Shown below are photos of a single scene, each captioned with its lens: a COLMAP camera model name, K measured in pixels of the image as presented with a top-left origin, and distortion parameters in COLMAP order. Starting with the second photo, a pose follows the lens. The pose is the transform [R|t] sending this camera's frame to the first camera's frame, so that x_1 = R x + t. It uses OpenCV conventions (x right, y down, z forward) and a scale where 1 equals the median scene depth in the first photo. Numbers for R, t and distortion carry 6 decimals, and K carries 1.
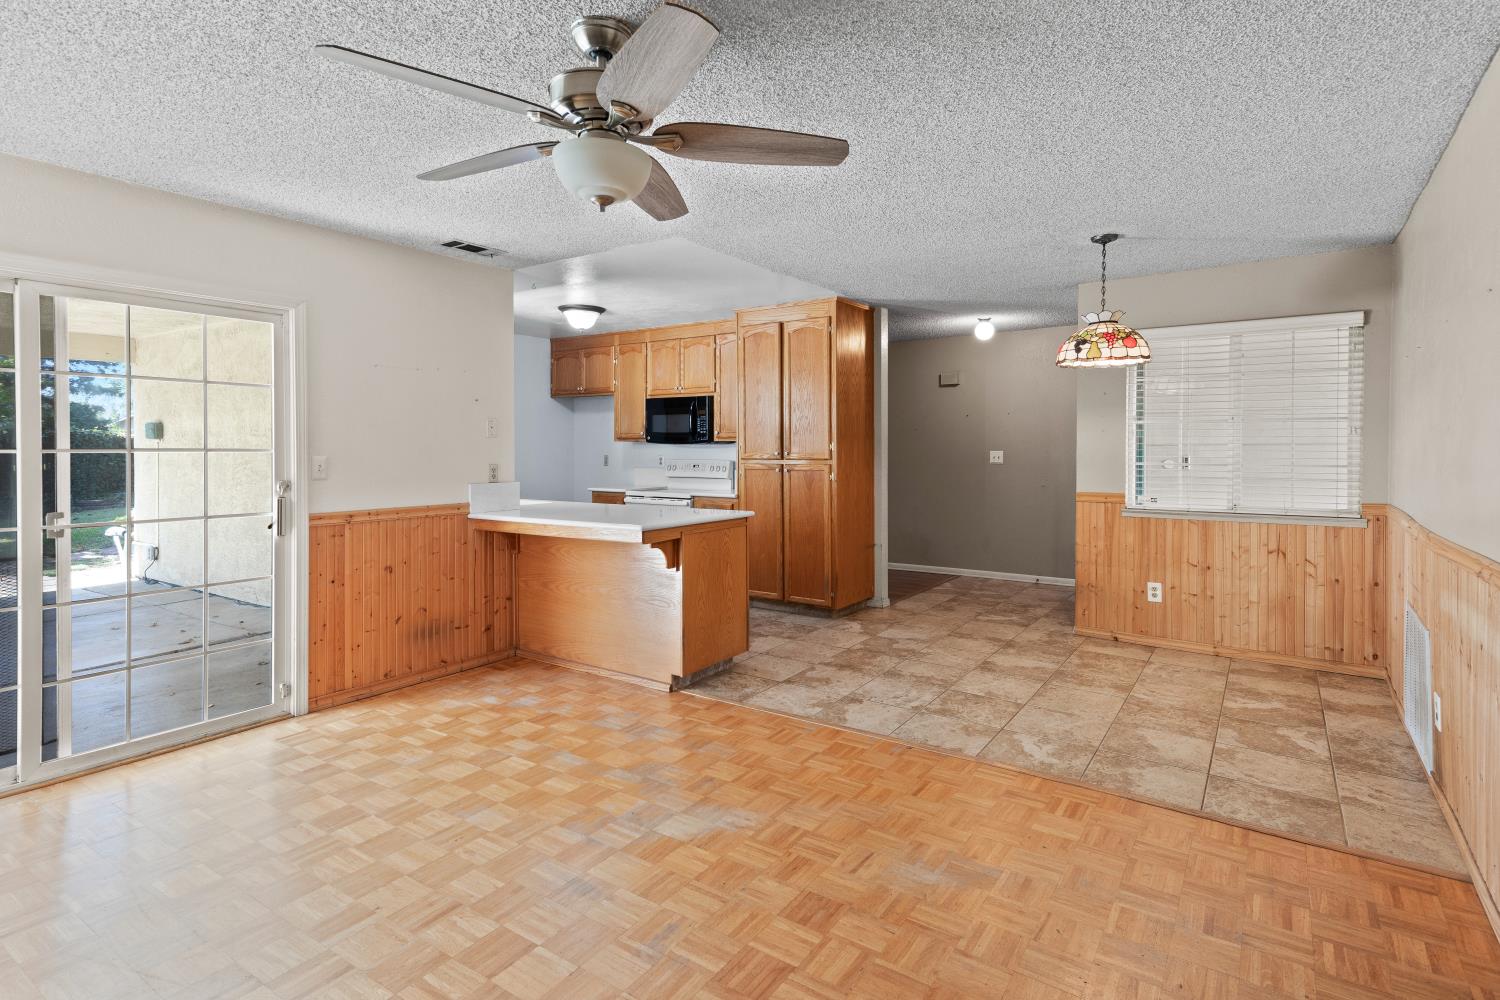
lens RADIAL K [[738.8, 0, 745.0], [0, 738.8, 454.7], [0, 0, 1]] dist [0.011489, -0.000314]
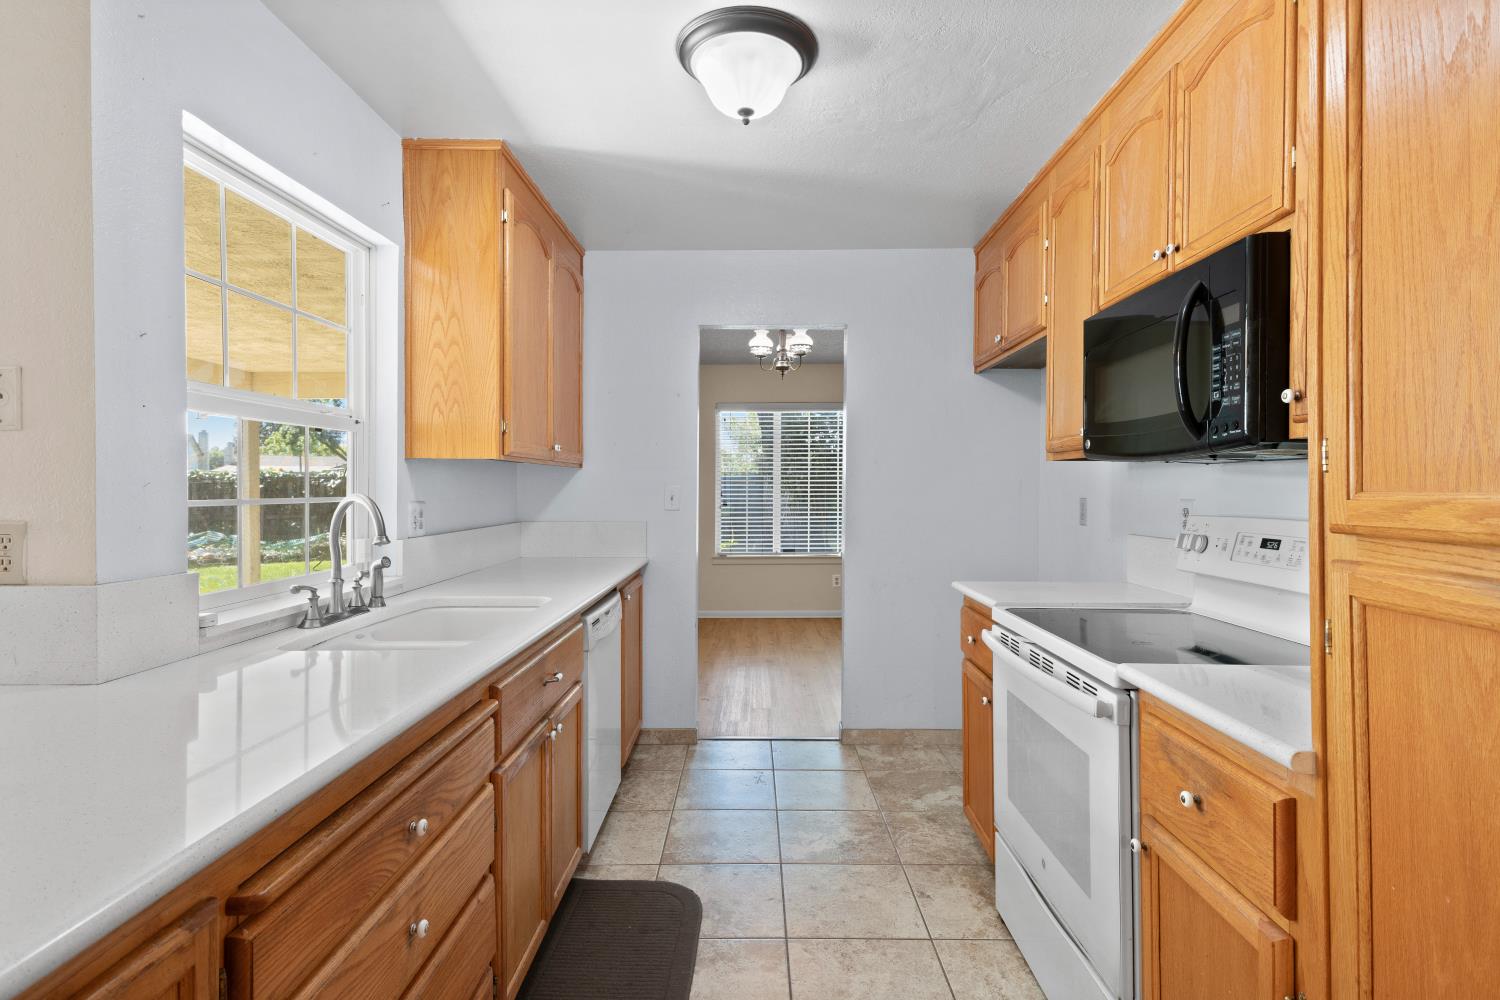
lens RADIAL K [[738.8, 0, 755.7], [0, 738.8, 491.4], [0, 0, 1]] dist [0.011489, -0.000314]
pose [[0.570710, 0.006587, -0.821125, 0.075797], [-0.009970, 0.999950, 0.001092, -0.002182], [0.821091, 0.007563, 0.570747, 1.138783]]
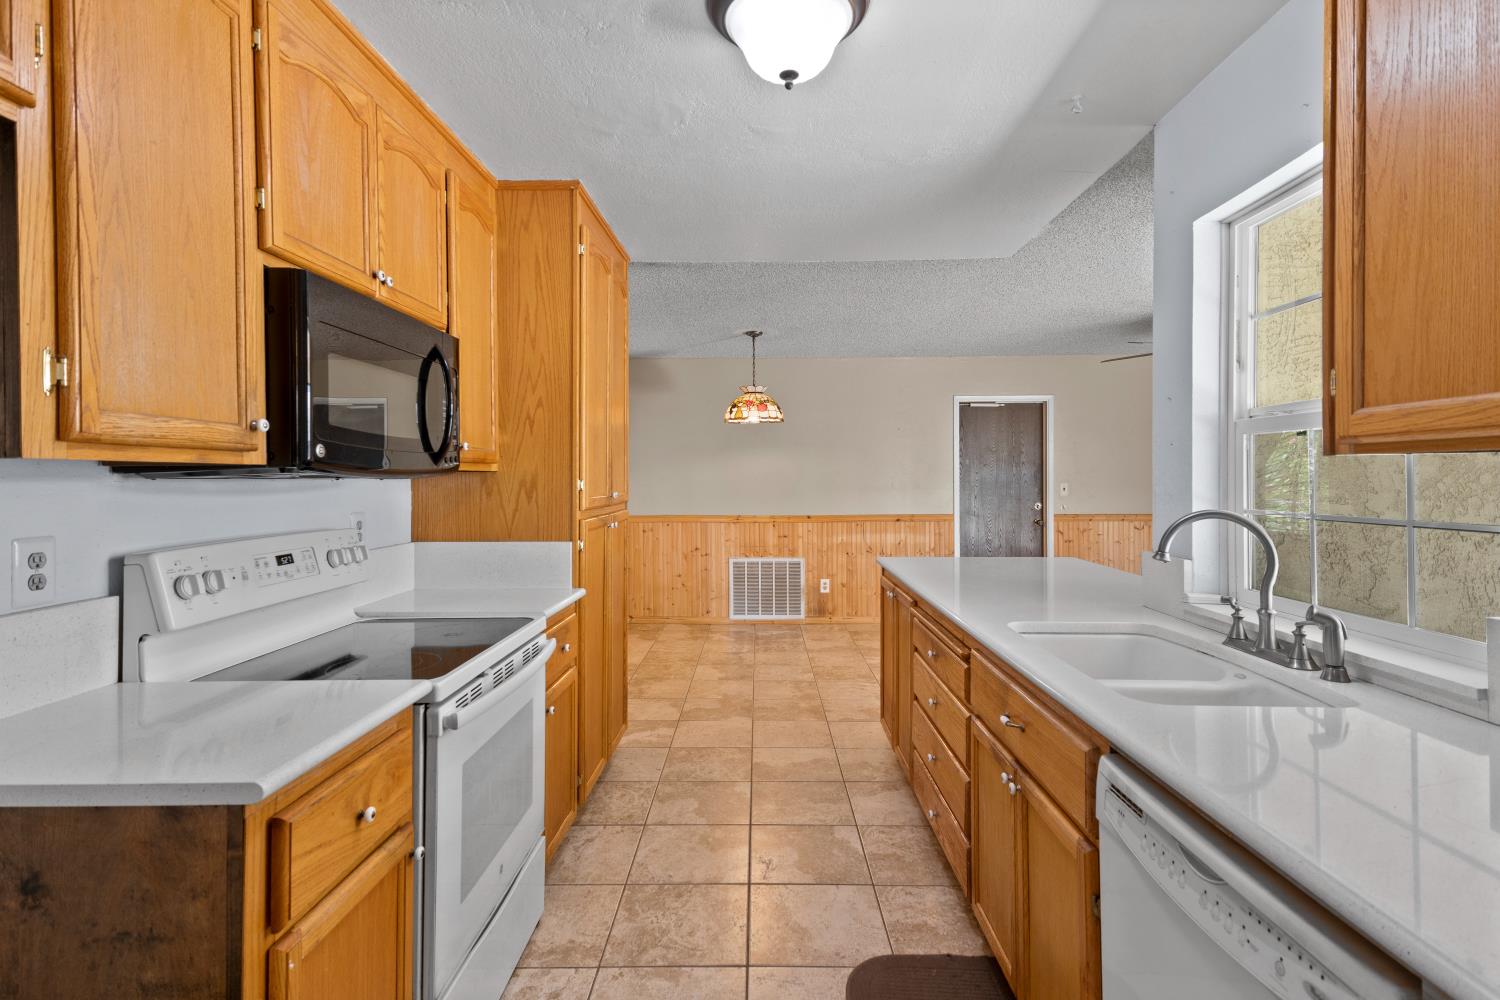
lens RADIAL K [[738.8, 0, 736.9], [0, 738.8, 475.5], [0, 0, 1]] dist [0.011489, -0.000314]
pose [[-0.543499, 0.006396, 0.839386, -0.624442], [0.015526, 0.999877, 0.002434, -0.021606], [-0.839266, 0.014355, -0.543531, 1.637428]]
